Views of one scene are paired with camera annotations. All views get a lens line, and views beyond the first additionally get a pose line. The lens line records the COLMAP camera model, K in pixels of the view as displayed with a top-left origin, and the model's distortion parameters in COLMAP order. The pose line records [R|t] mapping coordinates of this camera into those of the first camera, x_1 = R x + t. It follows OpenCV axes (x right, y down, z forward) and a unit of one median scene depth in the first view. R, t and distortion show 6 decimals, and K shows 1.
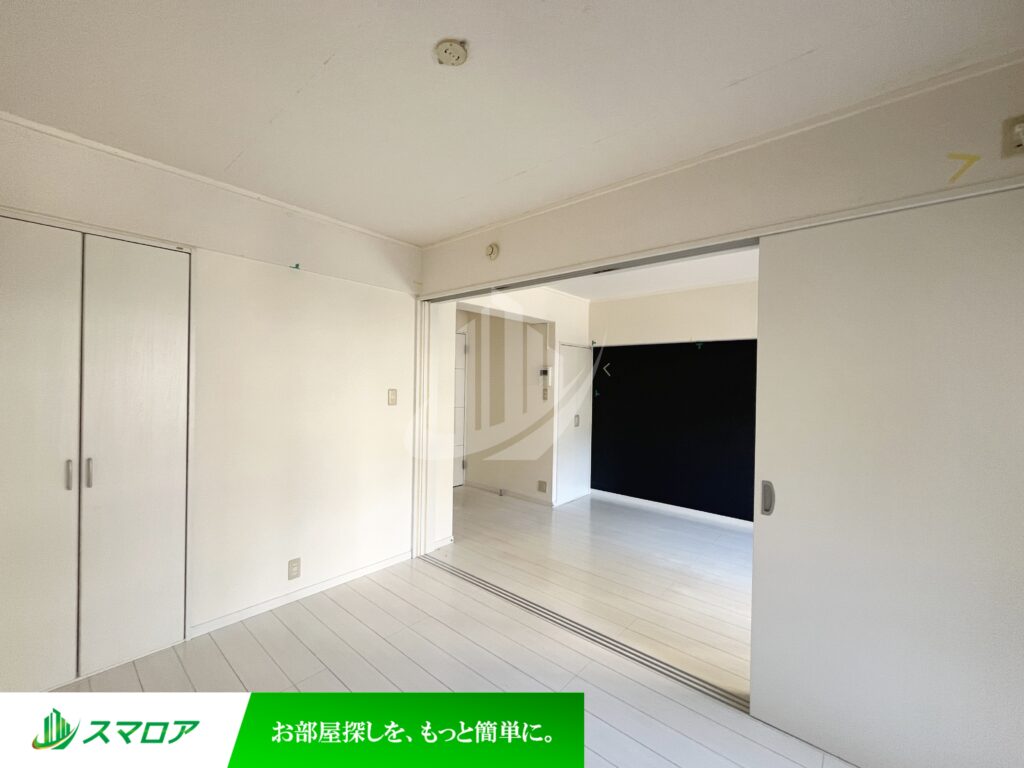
lens RADIAL K [[411.4, 0, 511.0], [0, 411.4, 381.7], [0, 0, 1]] dist [-0.001505, -0.000212]
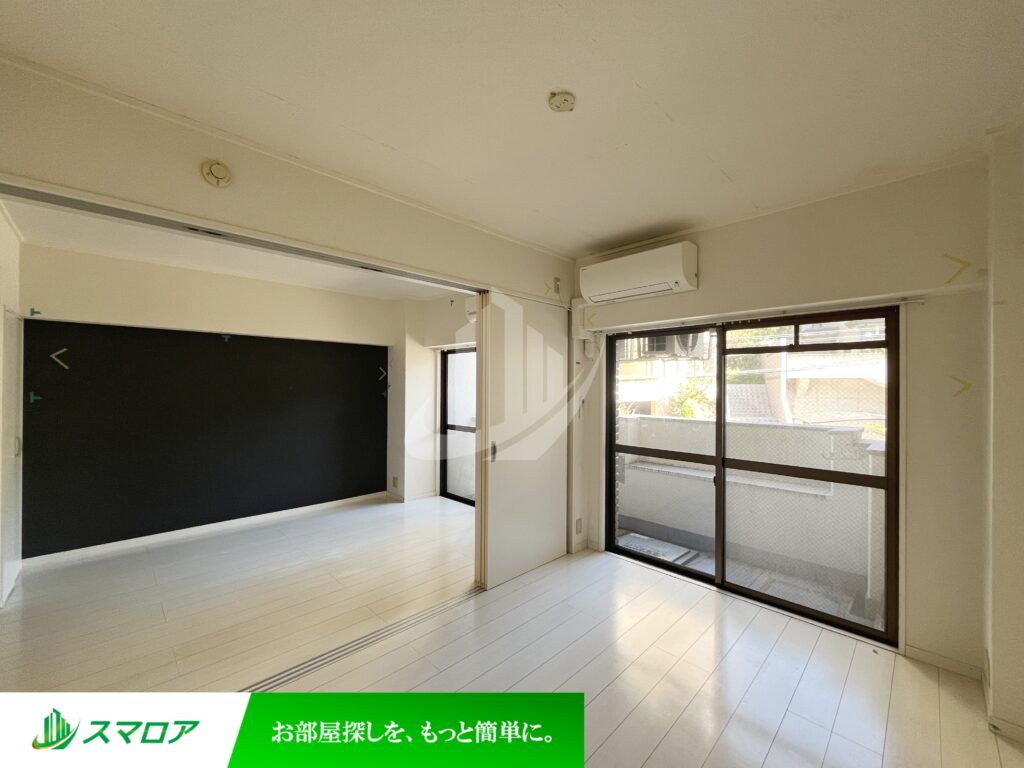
lens RADIAL K [[411.4, 0, 504.3], [0, 411.4, 381.7], [0, 0, 1]] dist [-0.001505, -0.000212]
pose [[0.087479, -0.010554, 0.996110, -0.409354], [-0.007593, 0.999908, 0.011261, -0.007390], [-0.996137, -0.008548, 0.087391, 0.330830]]
